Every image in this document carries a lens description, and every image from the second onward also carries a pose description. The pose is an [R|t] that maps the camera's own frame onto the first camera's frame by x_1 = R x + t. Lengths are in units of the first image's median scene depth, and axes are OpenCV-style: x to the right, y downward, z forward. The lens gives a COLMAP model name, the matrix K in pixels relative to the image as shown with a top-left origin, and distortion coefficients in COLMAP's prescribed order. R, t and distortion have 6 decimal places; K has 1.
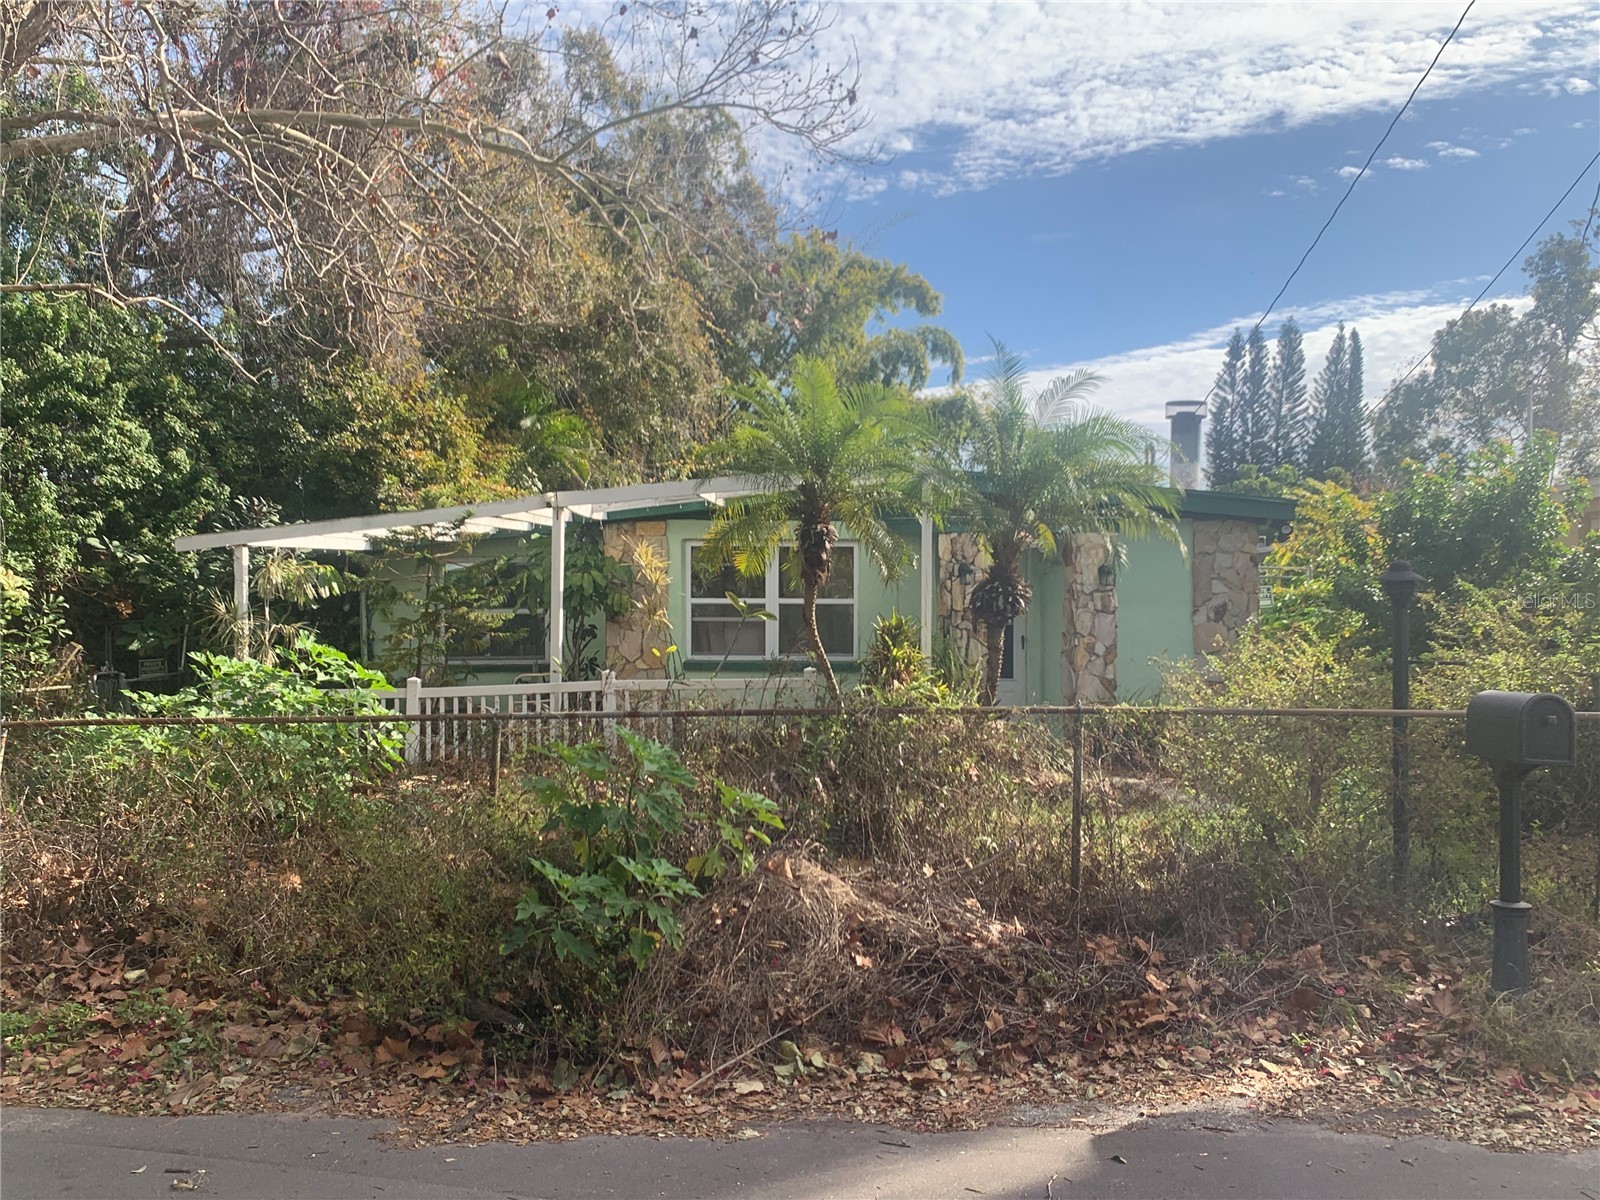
lens RADIAL K [[1453.6, 0, 810.9], [0, 1453.6, 595.4], [0, 0, 1]] dist [0.026318, -0.028972]
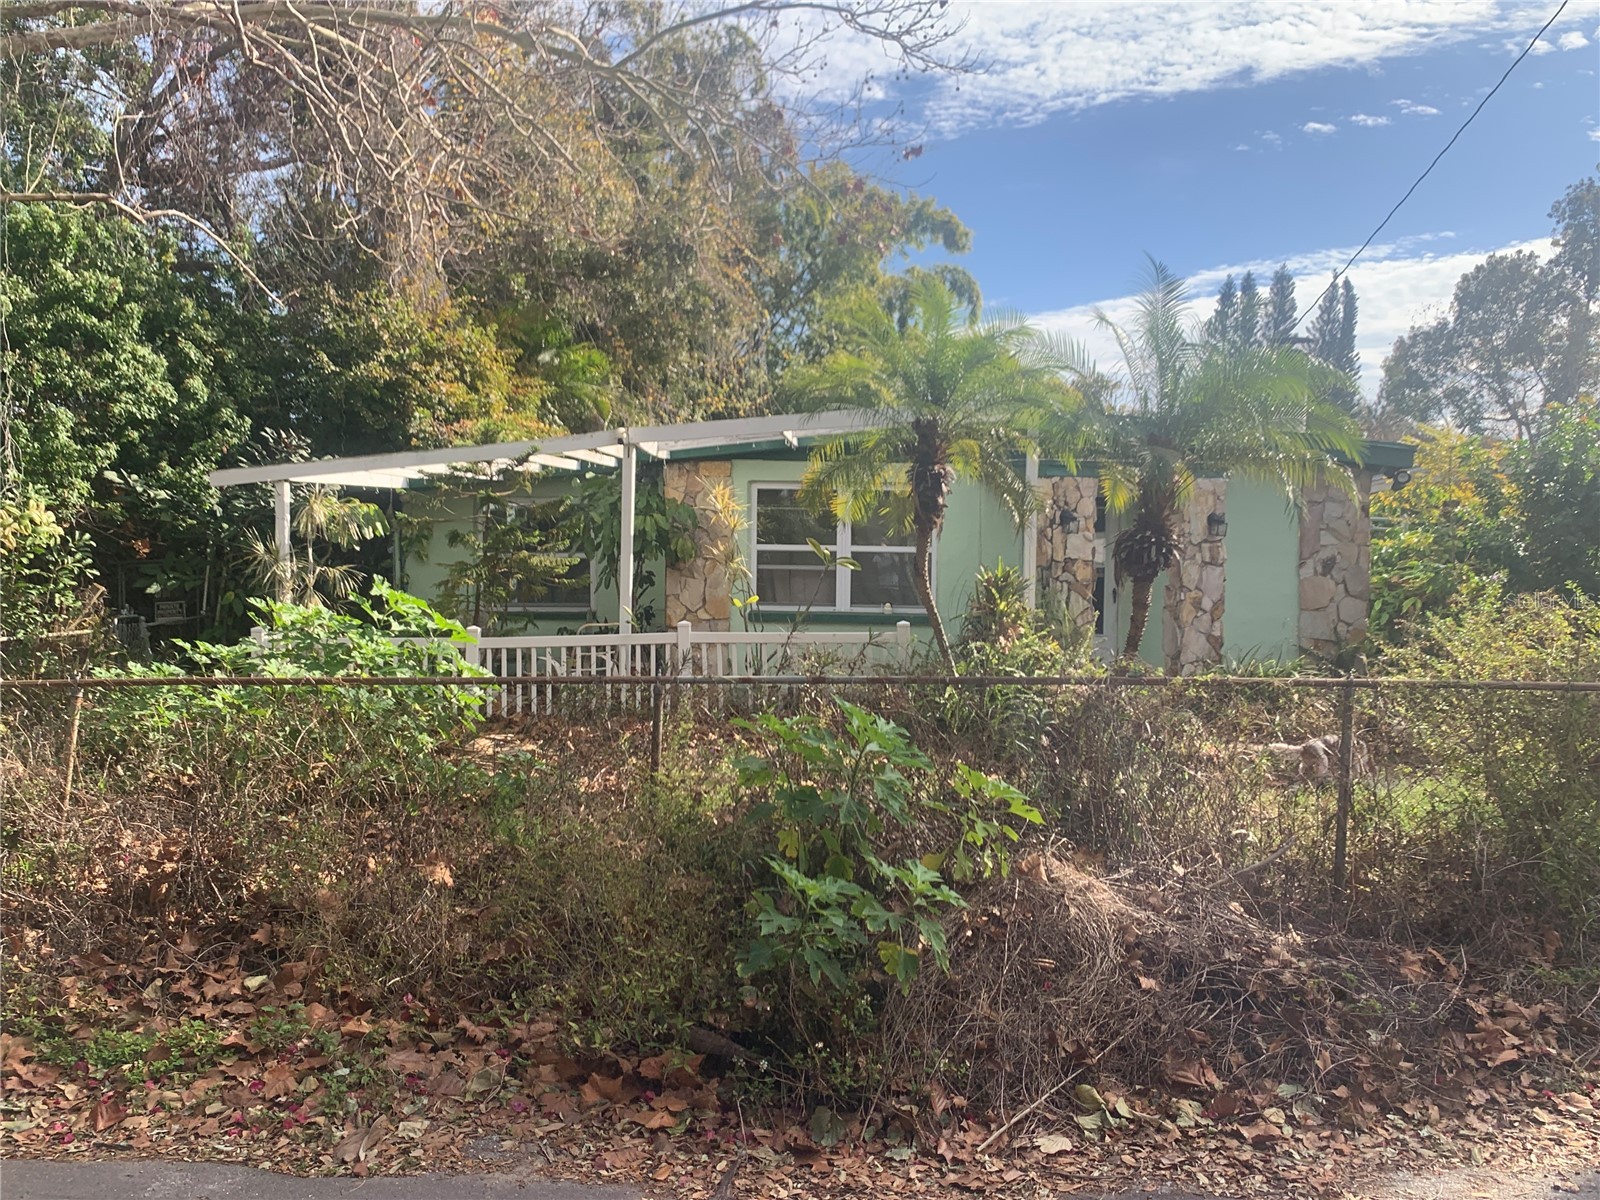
lens RADIAL K [[1453.6, 0, 792.2], [0, 1453.6, 593.4], [0, 0, 1]] dist [0.026318, -0.028972]
pose [[0.999864, 0.011556, 0.011785, -0.082070], [-0.011961, 0.999318, 0.034946, 0.000816], [-0.011373, -0.035083, 0.999320, 0.079354]]
